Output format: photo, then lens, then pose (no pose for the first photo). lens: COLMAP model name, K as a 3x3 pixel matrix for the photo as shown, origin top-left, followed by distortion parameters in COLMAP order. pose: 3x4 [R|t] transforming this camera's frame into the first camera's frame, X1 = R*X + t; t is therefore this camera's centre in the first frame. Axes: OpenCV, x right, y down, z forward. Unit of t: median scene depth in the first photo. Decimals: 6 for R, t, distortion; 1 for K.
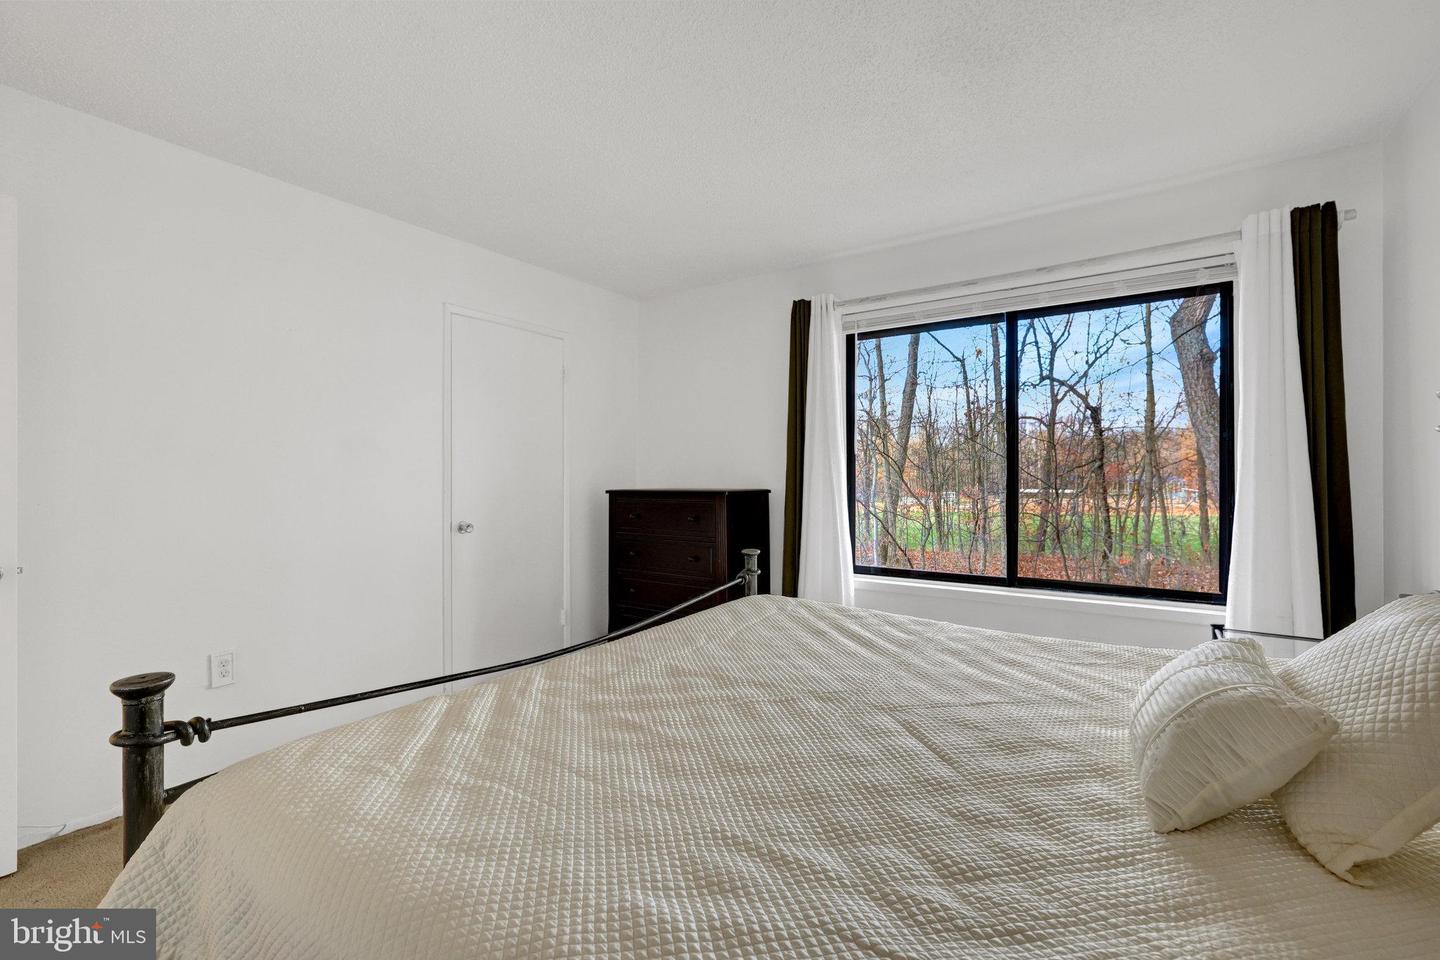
lens RADIAL K [[627.3, 0, 717.4], [0, 627.3, 480.5], [0, 0, 1]] dist [0.002594, 0.001781]
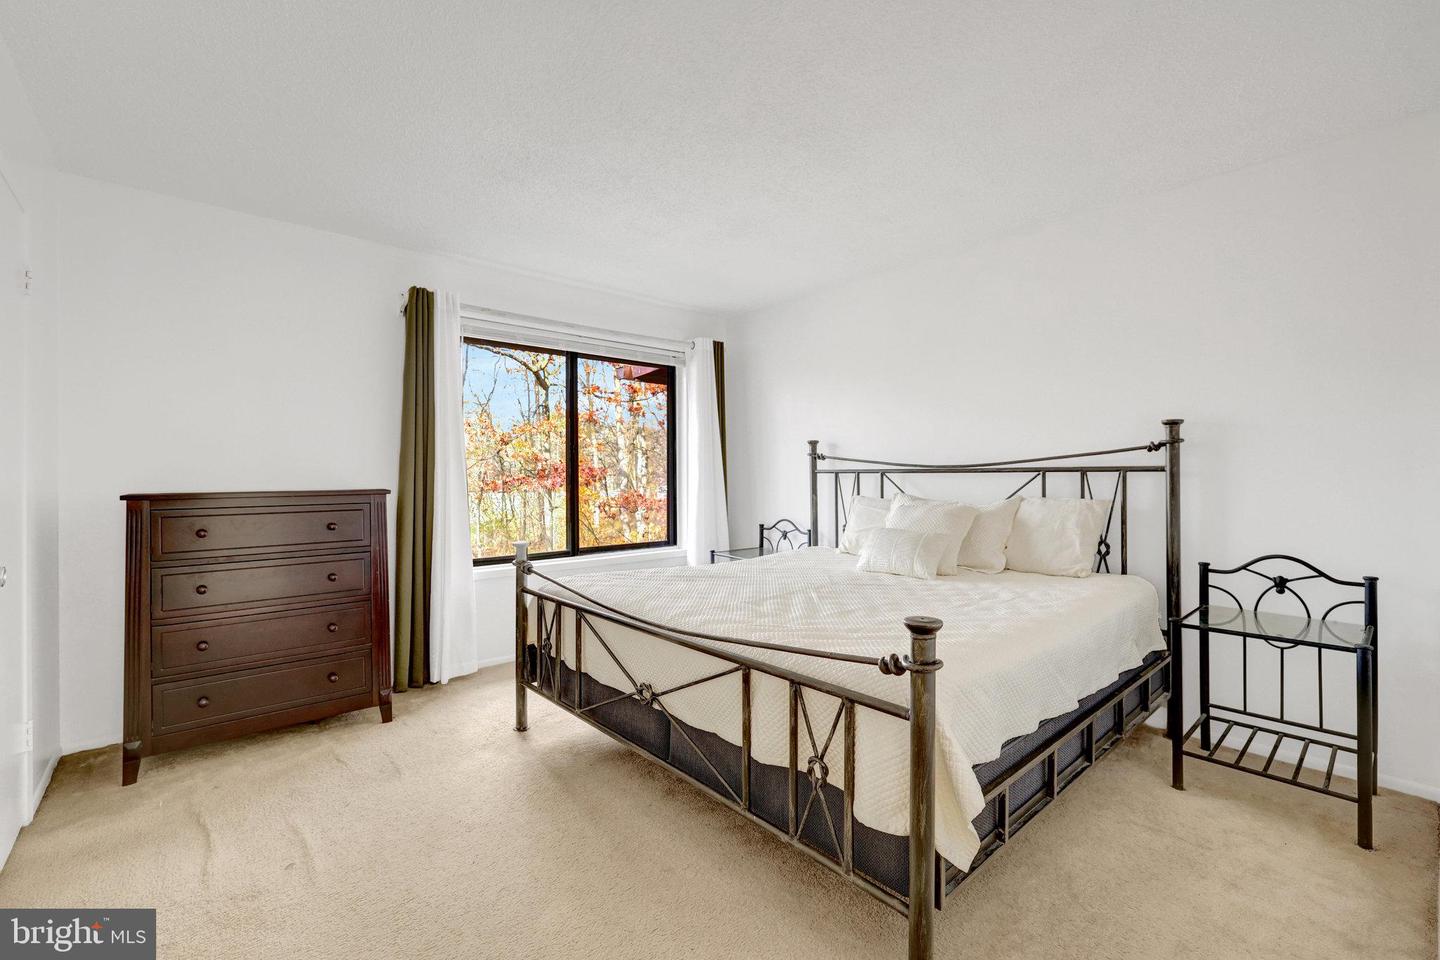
lens RADIAL K [[627.3, 0, 717.7], [0, 627.3, 480.6], [0, 0, 1]] dist [0.002594, 0.001781]
pose [[0.268633, -0.006794, 0.963219, -0.741417], [-0.000832, 0.999973, 0.007286, -0.002953], [-0.963242, -0.002758, 0.268620, 0.345341]]
